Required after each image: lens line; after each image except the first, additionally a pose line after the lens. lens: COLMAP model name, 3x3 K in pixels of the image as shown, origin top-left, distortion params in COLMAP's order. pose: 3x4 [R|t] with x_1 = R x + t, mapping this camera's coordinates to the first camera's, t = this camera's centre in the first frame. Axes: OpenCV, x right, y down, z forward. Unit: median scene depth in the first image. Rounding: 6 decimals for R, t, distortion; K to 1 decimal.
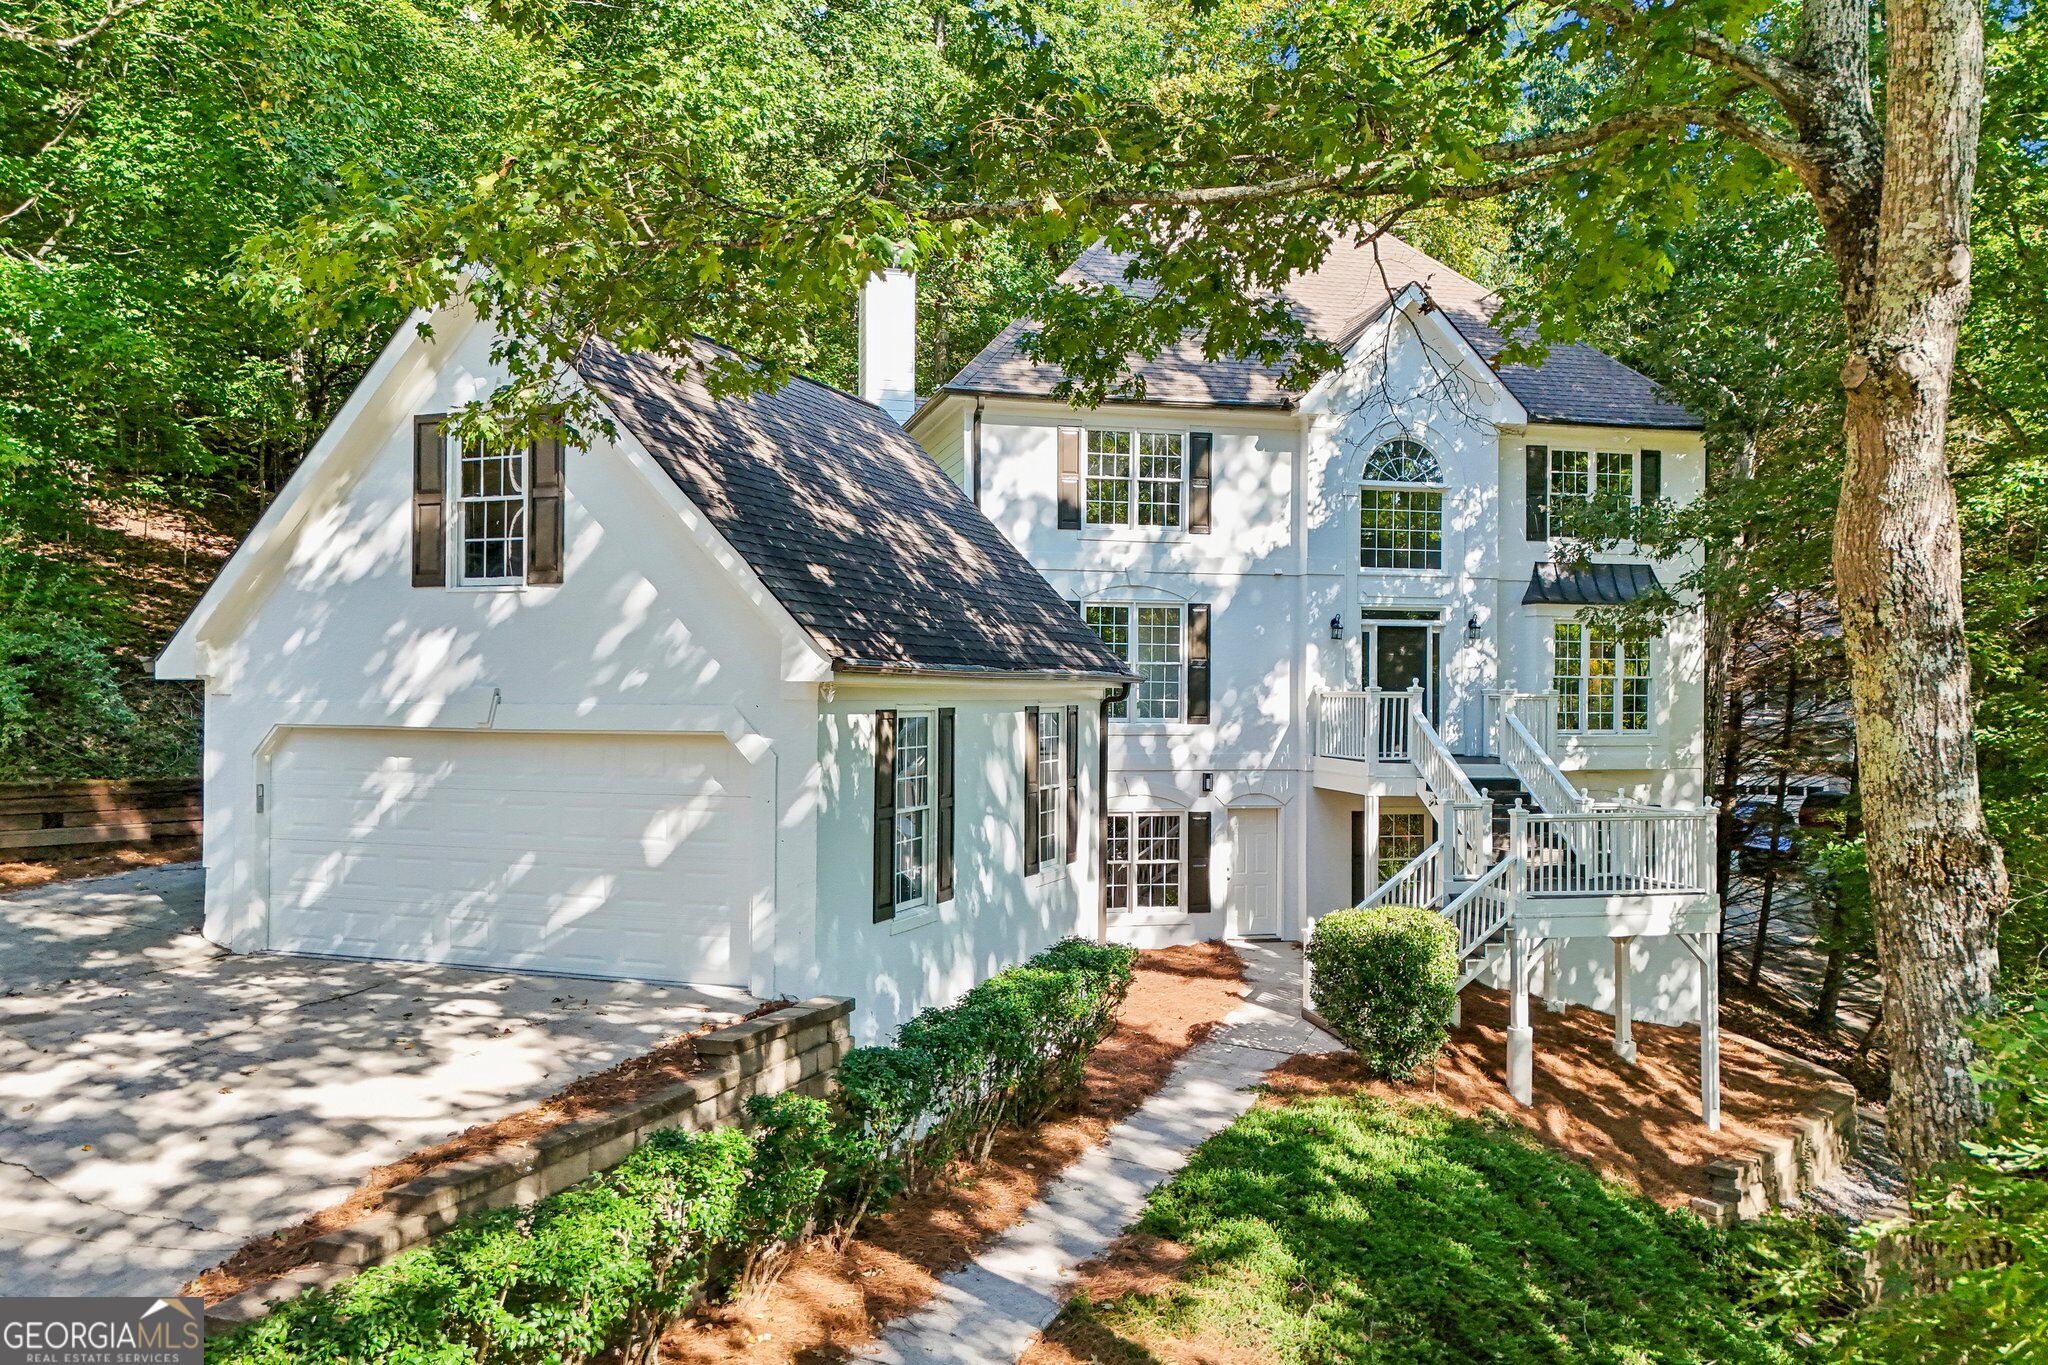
lens RADIAL K [[1417.8, 0, 1024.0], [0, 1417.8, 682.5], [0, 0, 1]] dist [0.000552, 0.001219]
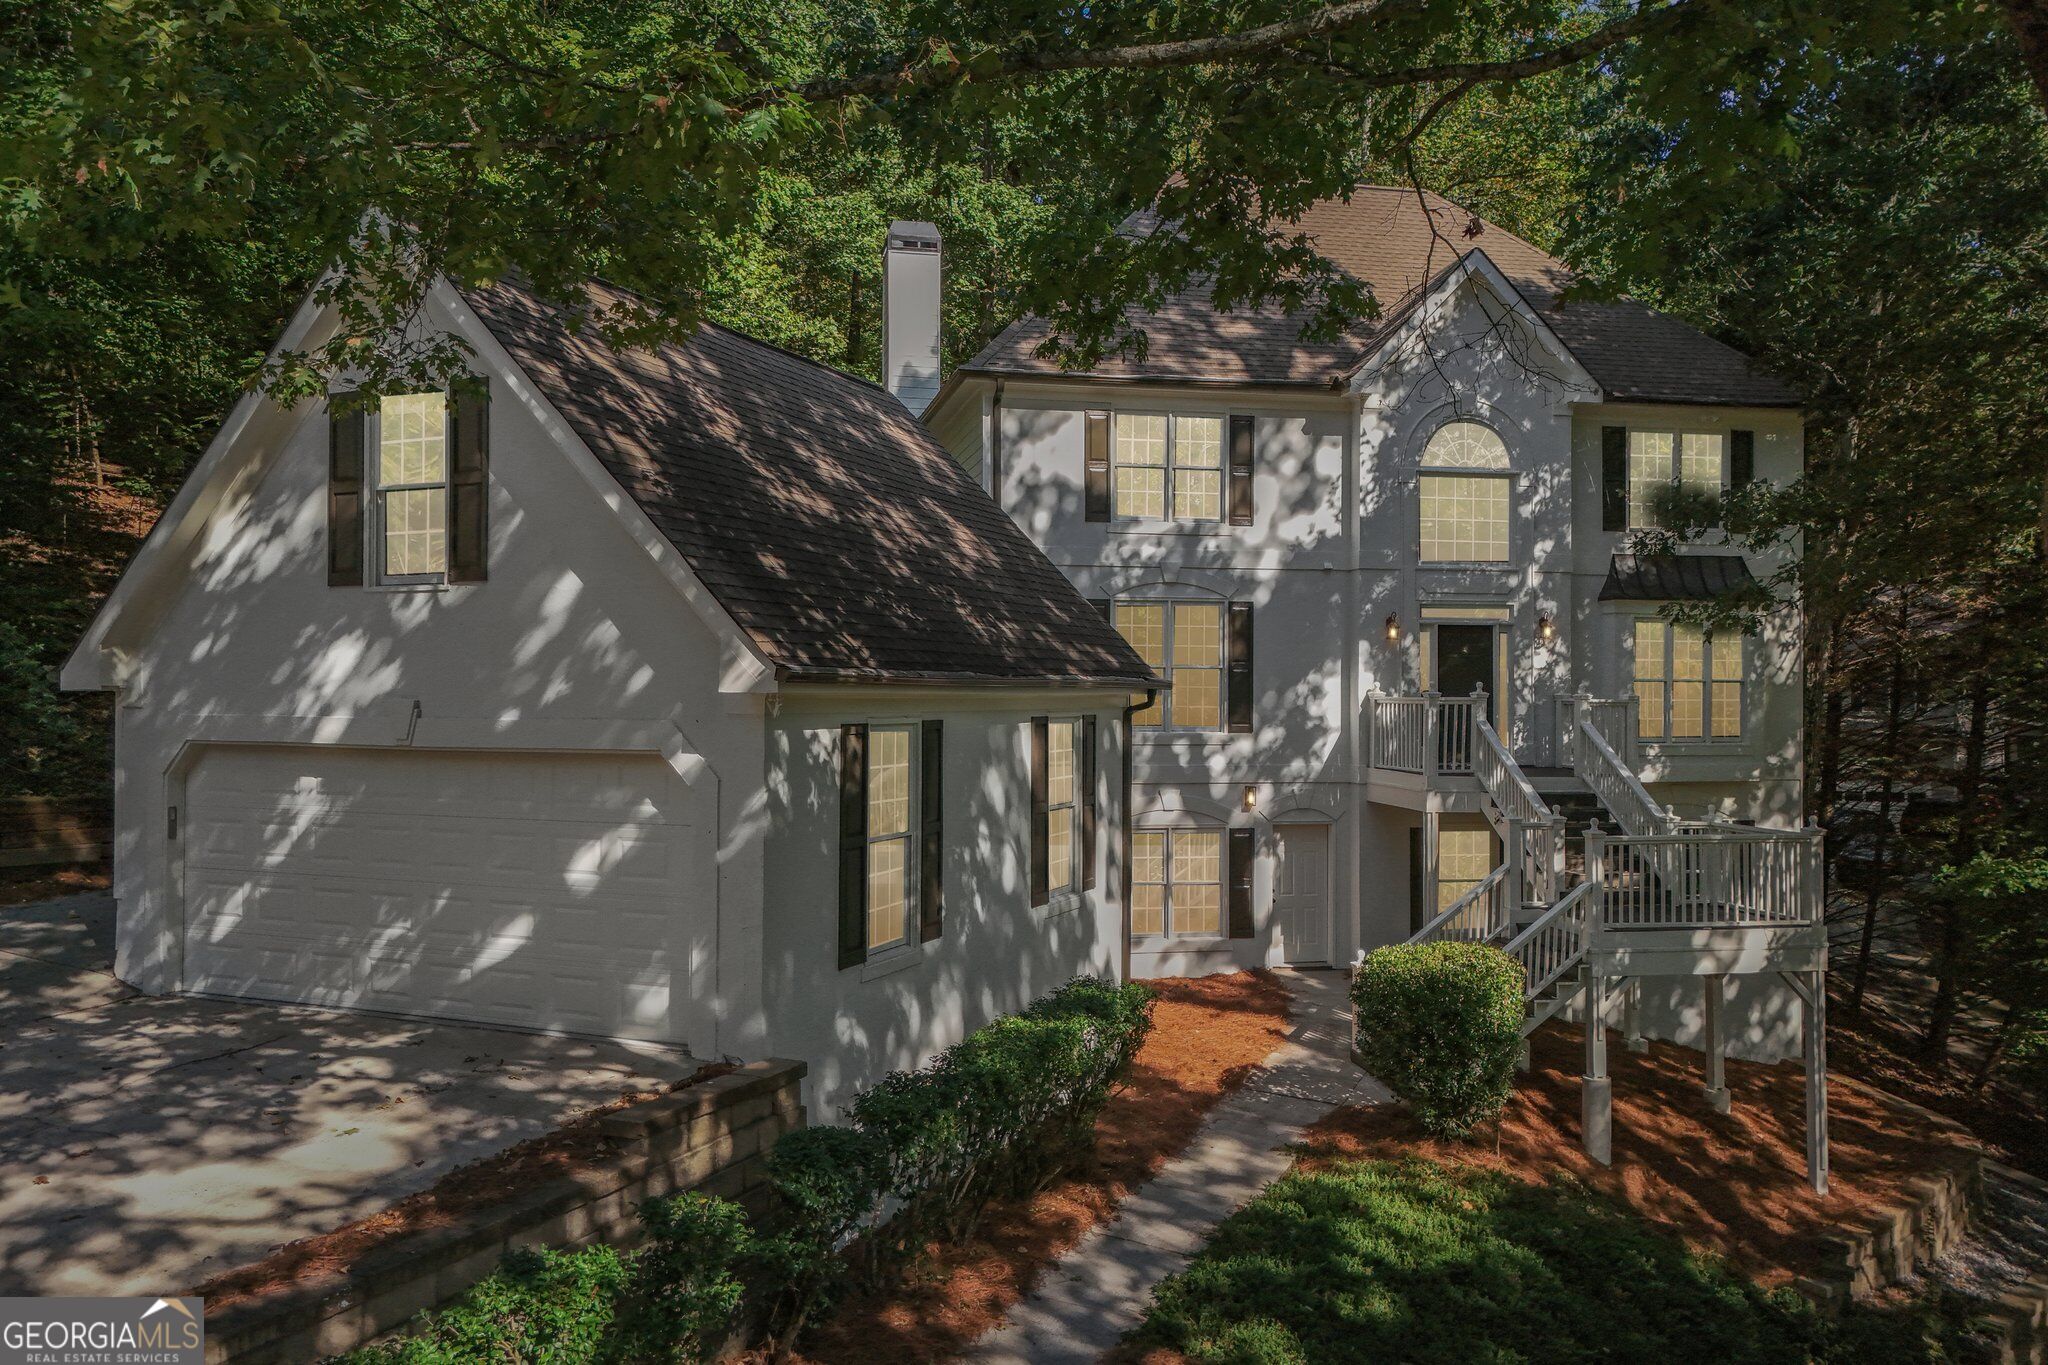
lens RADIAL K [[1419.3, 0, 1024.0], [0, 1419.3, 682.5], [0, 0, 1]] dist [-0.004119, -0.005526]
pose [[0.998815, -0.002941, -0.048586, 0.040733], [0.002868, 0.999995, -0.001575, -0.002662], [0.048590, 0.001434, 0.998818, 0.110310]]
